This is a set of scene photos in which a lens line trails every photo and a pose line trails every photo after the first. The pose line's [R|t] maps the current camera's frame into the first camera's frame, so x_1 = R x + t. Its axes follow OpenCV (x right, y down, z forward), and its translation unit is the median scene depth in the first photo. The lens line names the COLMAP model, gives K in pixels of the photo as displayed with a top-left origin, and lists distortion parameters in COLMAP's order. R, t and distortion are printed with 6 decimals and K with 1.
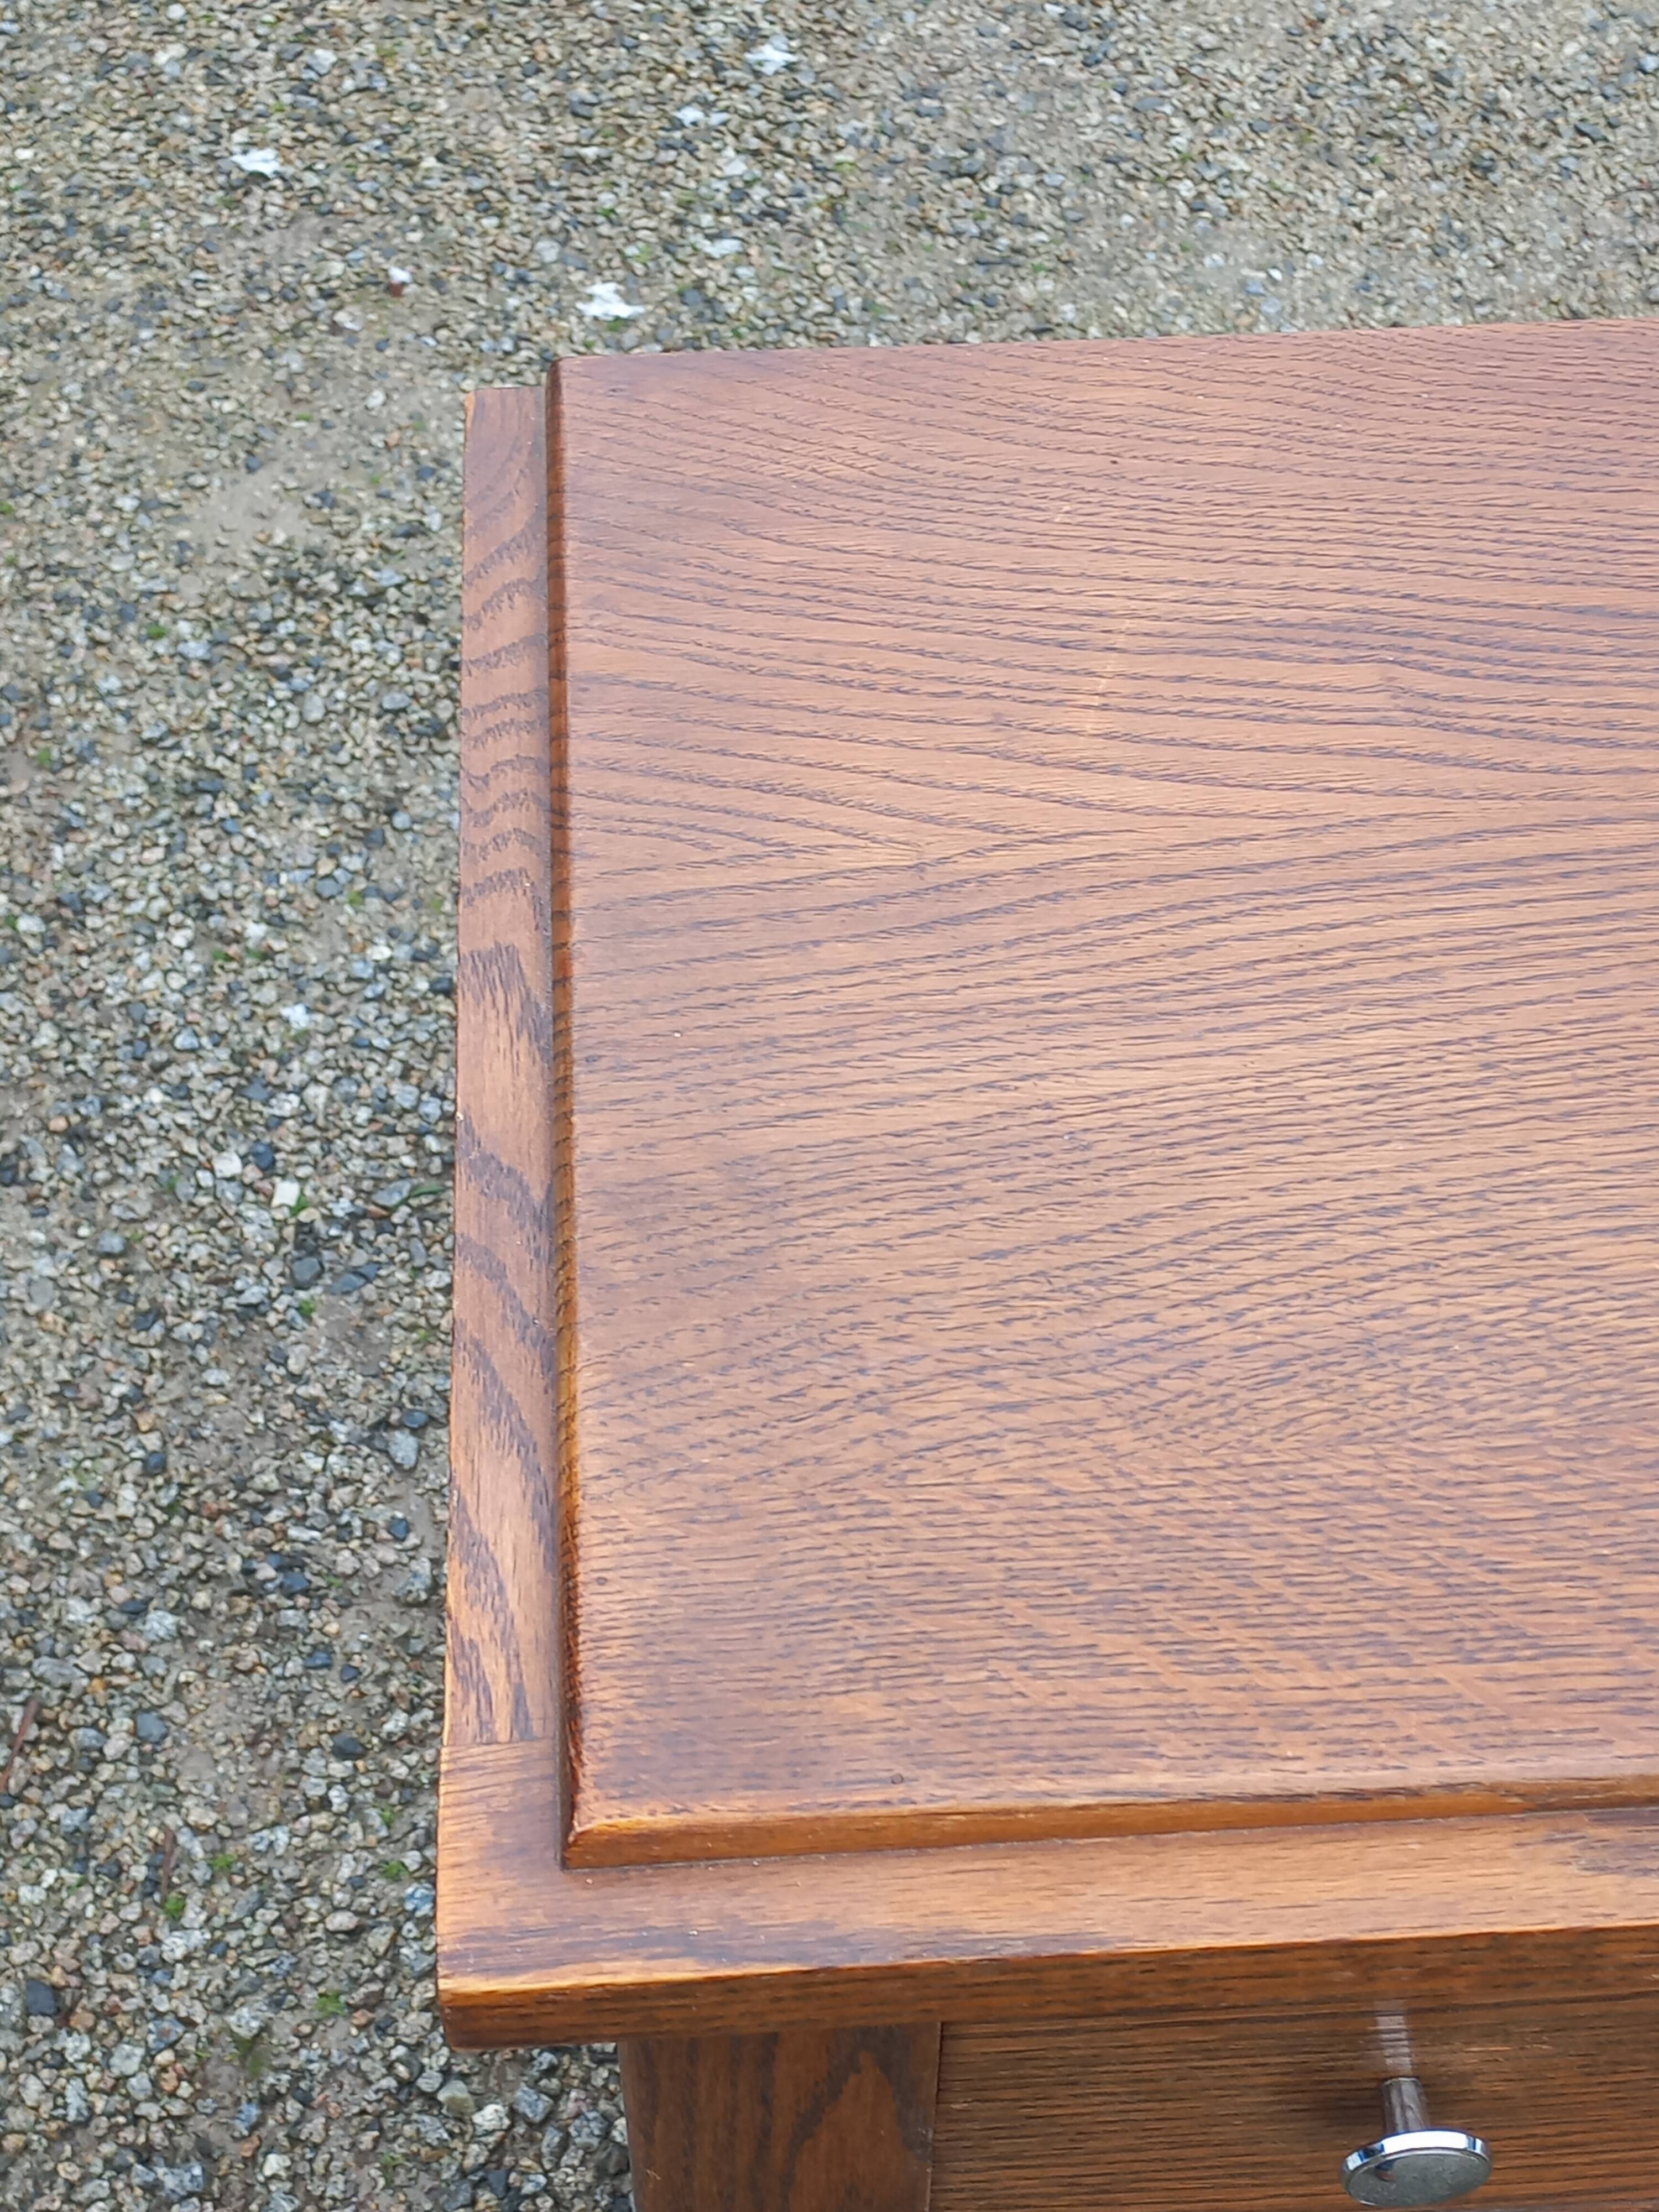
lens RADIAL K [[3119.8, 0, 848.9], [0, 3119.8, 1122.7], [0, 0, 1]] dist [0.074402, 0.000000]
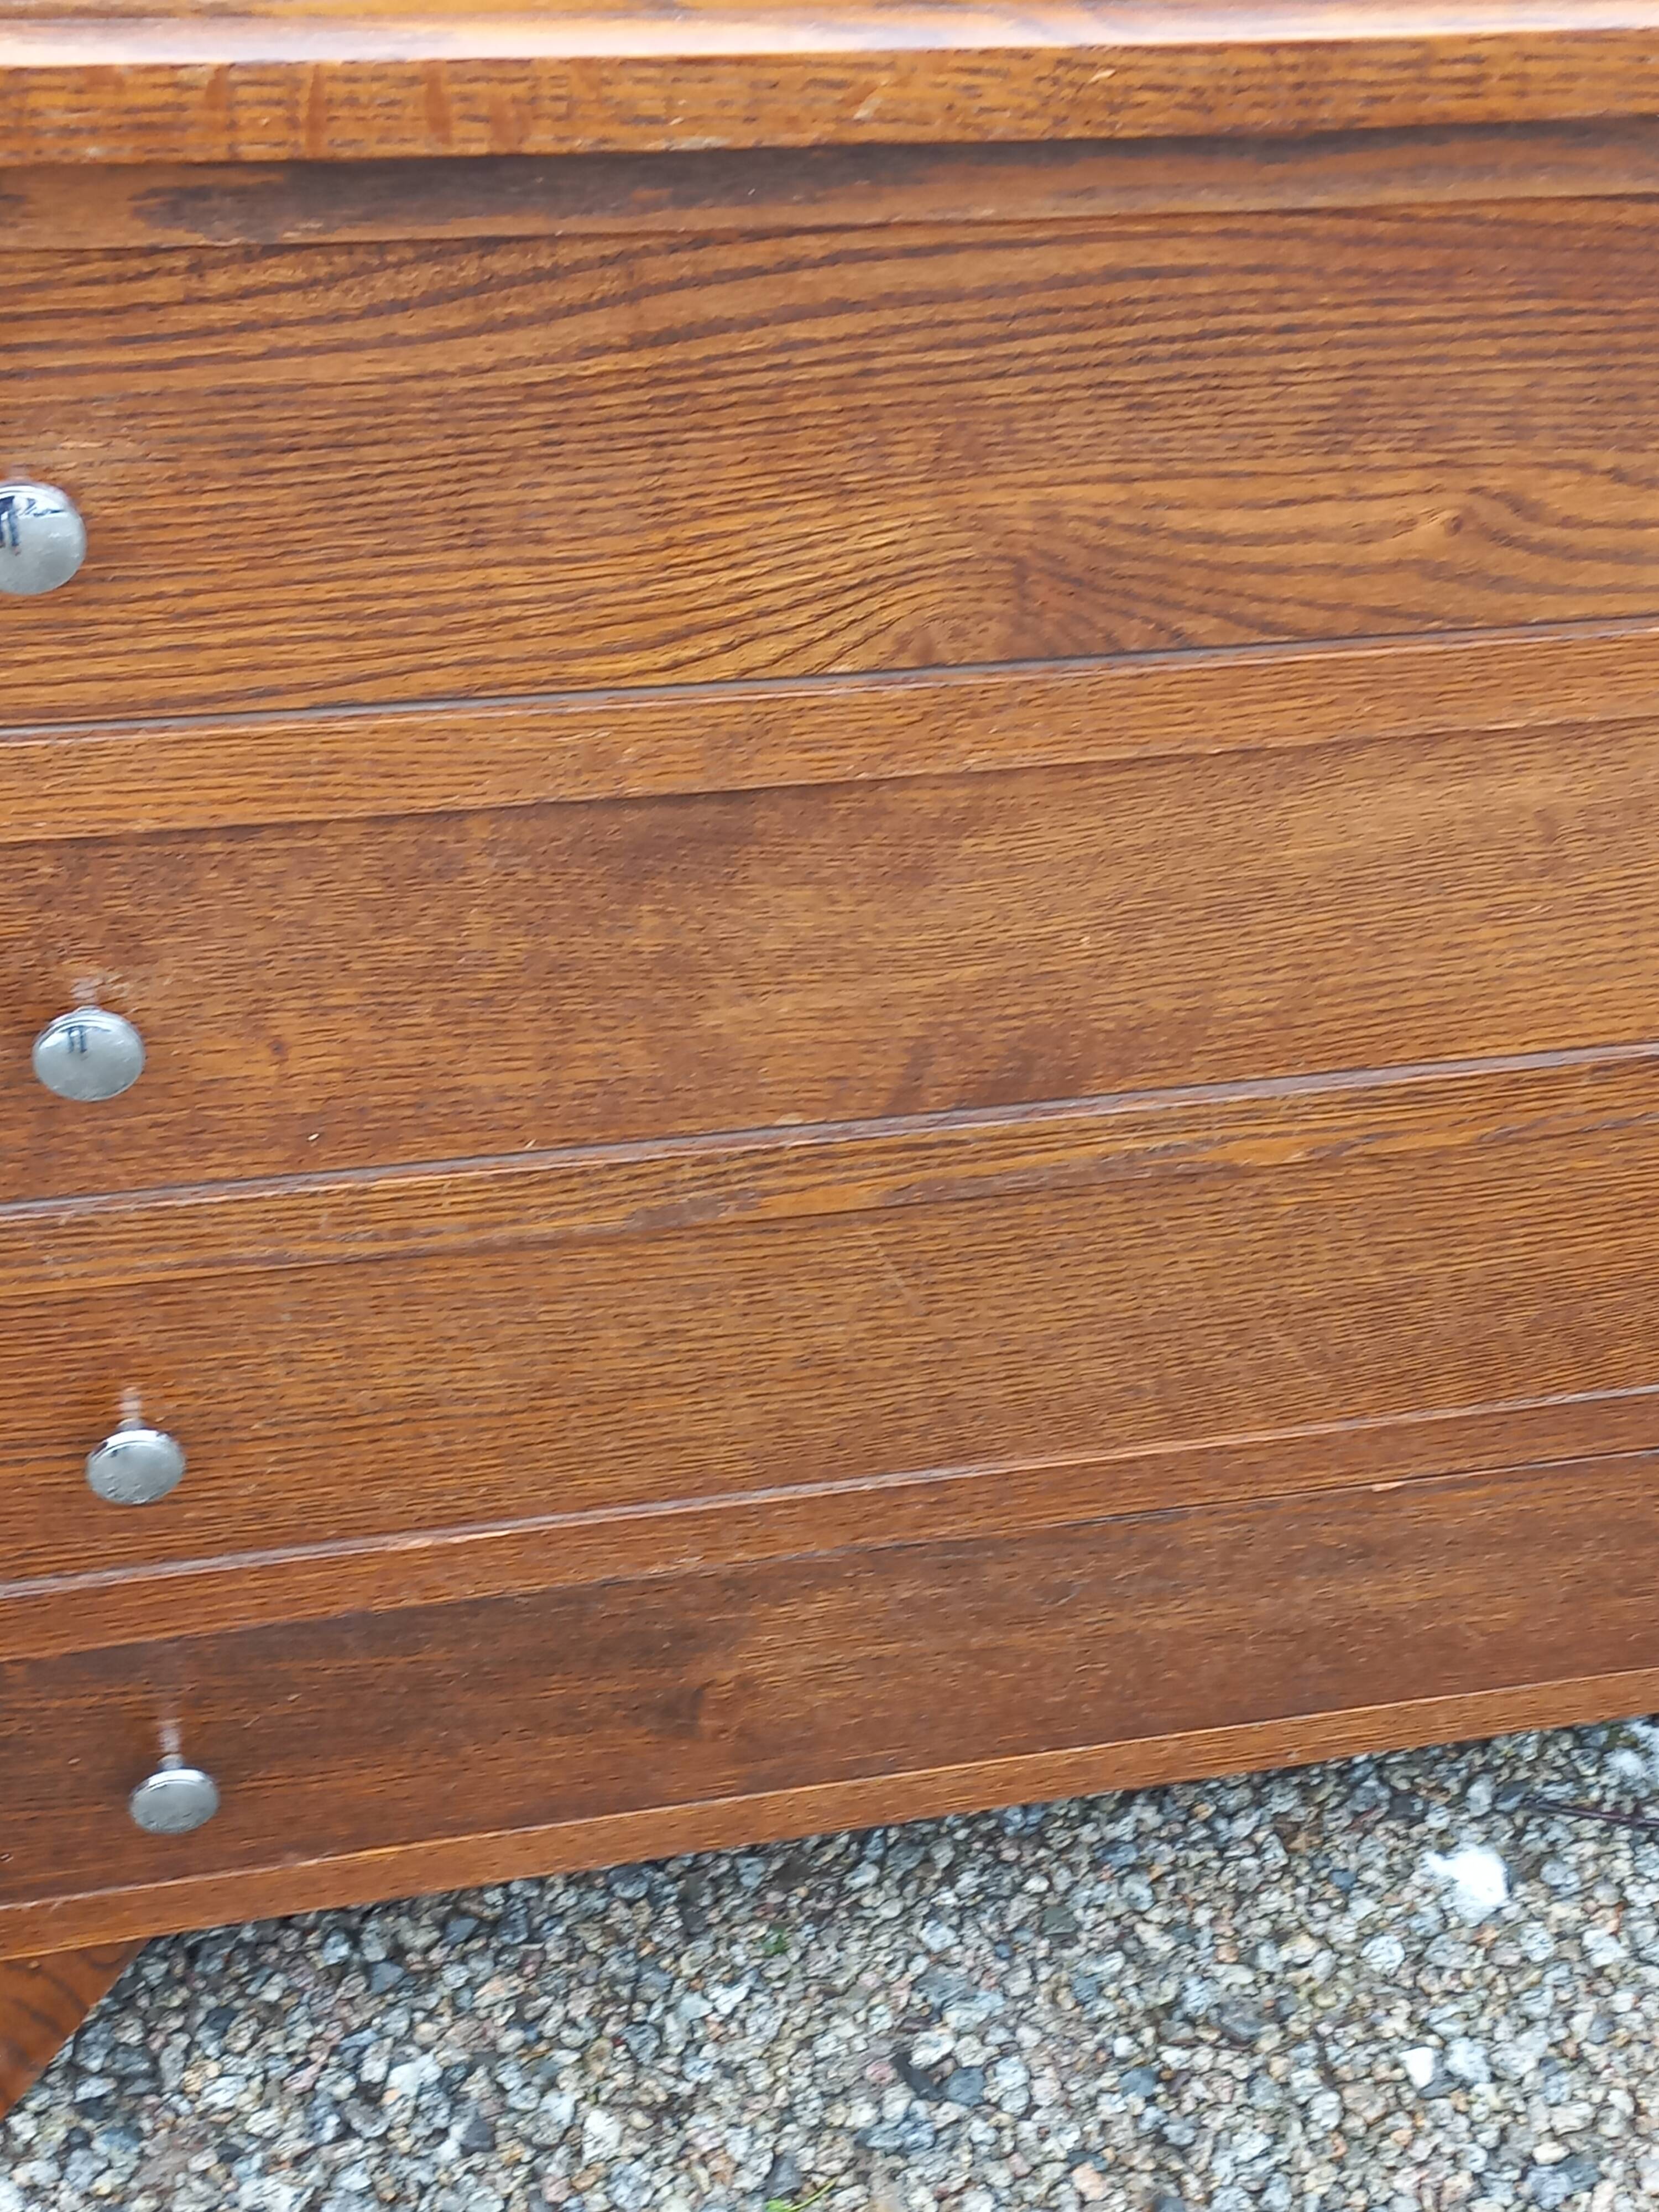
lens RADIAL K [[3138.6, 0, 838.1], [0, 3138.6, 1121.5], [0, 0, 1]] dist [0.075520, 0.000000]
pose [[0.986644, -0.059575, 0.151608, 0.114194], [0.078864, 0.989071, -0.124575, 0.286359], [-0.142530, 0.134868, 0.980559, -0.085560]]
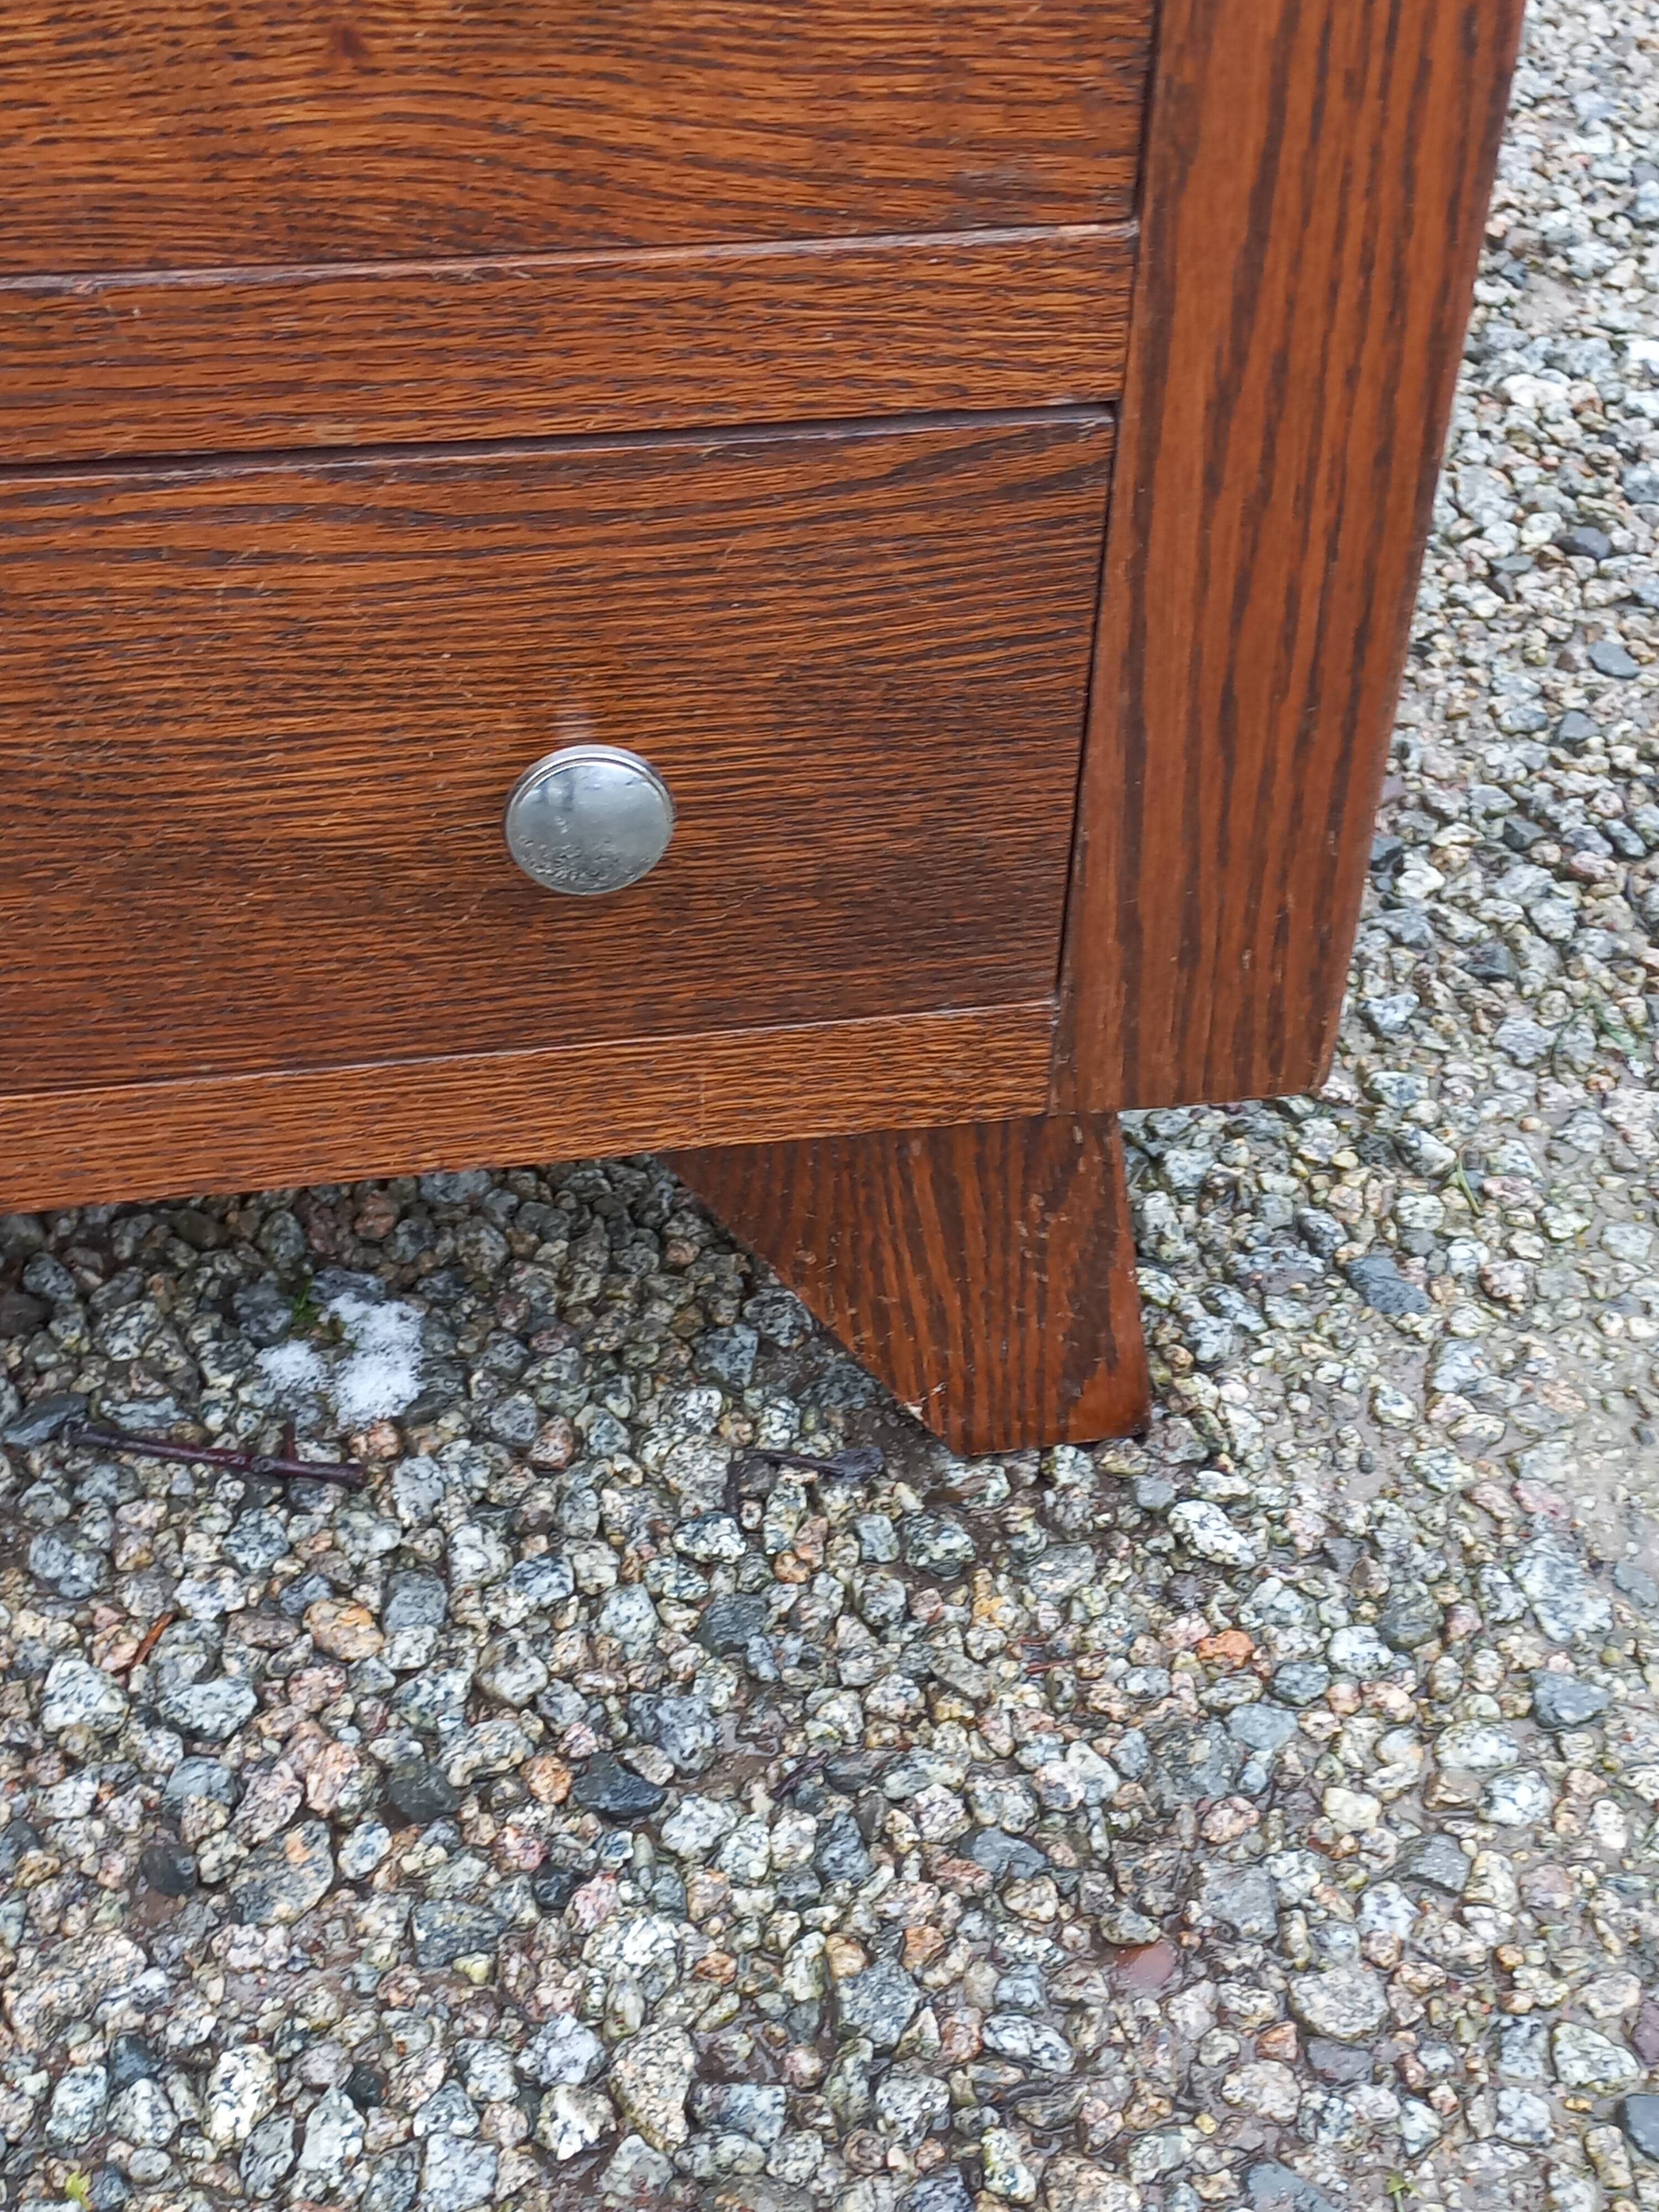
lens RADIAL K [[3138.6, 0, 809.4], [0, 3138.6, 1087.8], [0, 0, 1]] dist [0.075520, 0.000000]
pose [[0.994860, -0.055025, 0.085001, 0.488099], [0.064557, 0.991405, -0.113795, 0.386718], [-0.078009, 0.118697, 0.989861, 0.298148]]
